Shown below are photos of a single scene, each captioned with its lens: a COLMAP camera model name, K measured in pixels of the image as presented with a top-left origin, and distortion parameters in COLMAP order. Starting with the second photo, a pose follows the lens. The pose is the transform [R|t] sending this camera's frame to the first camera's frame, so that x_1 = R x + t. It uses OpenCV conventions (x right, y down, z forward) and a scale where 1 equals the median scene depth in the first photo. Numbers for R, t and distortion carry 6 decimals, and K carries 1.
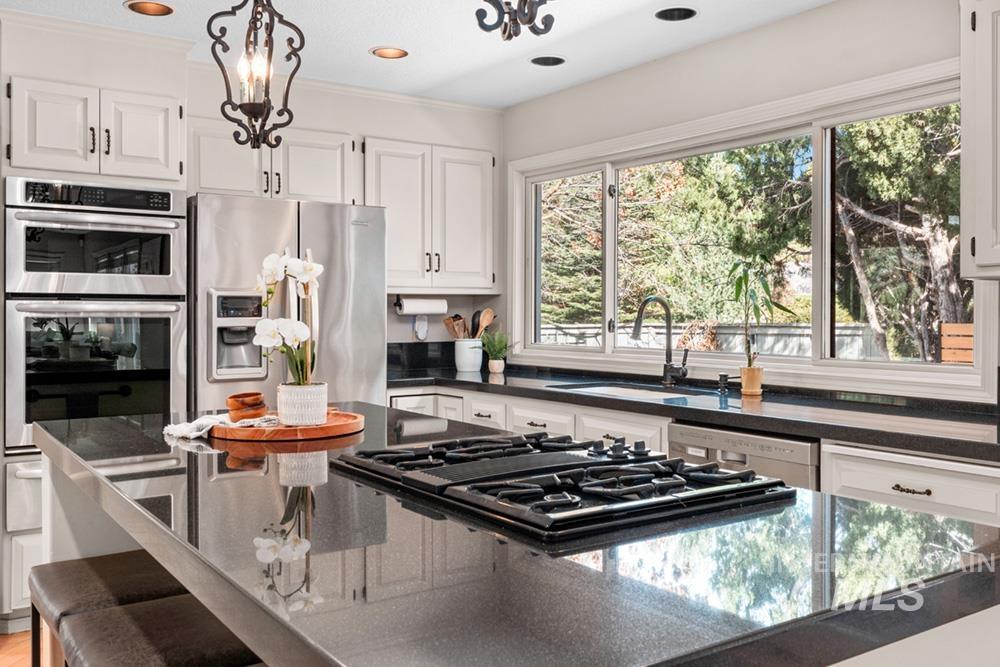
lens RADIAL K [[889.9, 0, 500.0], [0, 889.9, 333.5], [0, 0, 1]] dist [-0.003229, -0.002946]
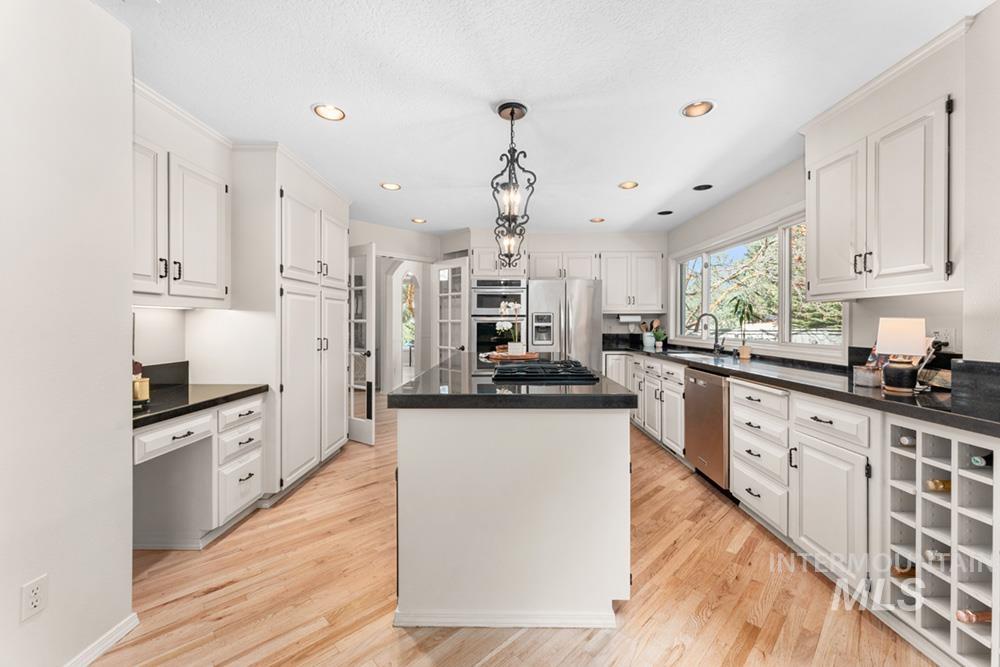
lens RADIAL K [[401.7, 0, 502.2], [0, 401.7, 319.9], [0, 0, 1]] dist [0.000748, 0.000015]
pose [[0.817504, -0.005674, -0.575895, 0.272467], [-0.013846, 0.999469, -0.029503, 0.009966], [0.575756, 0.032093, 0.816991, -0.088540]]
